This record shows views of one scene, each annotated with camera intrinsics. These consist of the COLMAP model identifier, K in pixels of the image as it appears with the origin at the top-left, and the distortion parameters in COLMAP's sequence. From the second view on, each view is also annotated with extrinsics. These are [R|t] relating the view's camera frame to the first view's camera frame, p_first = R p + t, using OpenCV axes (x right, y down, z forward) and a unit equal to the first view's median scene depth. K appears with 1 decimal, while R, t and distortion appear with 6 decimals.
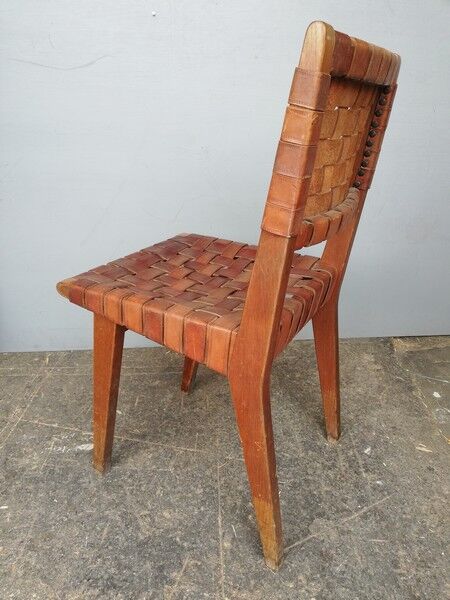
lens RADIAL K [[465.7, 0, 224.9], [0, 465.7, 303.5], [0, 0, 1]] dist [-0.000830, -0.023898]
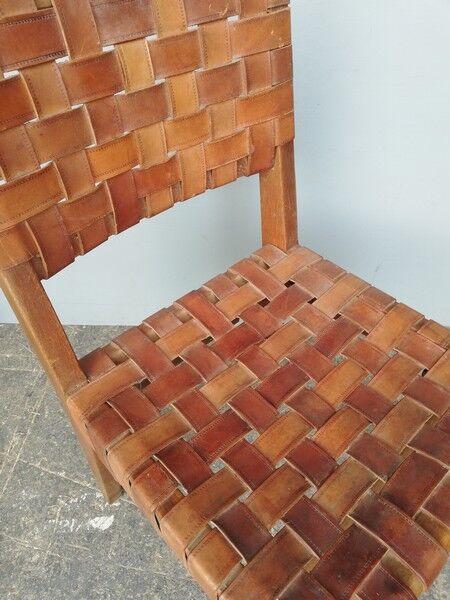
lens RADIAL K [[465.7, 0, 221.3], [0, 465.7, 296.9], [0, 0, 1]] dist [-0.000830, -0.023898]
pose [[0.995632, 0.065017, -0.067005, -0.076097], [-0.035545, 0.927592, 0.371900, -0.344314], [0.086333, -0.367894, 0.925851, 0.462632]]
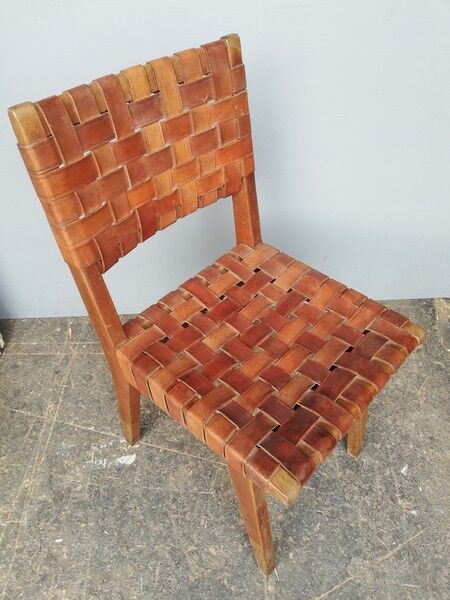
lens RADIAL K [[465.7, 0, 223.3], [0, 465.7, 299.1], [0, 0, 1]] dist [-0.000830, -0.023898]
pose [[0.999924, 0.009875, -0.007442, -0.085848], [-0.006292, 0.924454, 0.381241, -0.421504], [0.010645, -0.381165, 0.924446, 0.205724]]
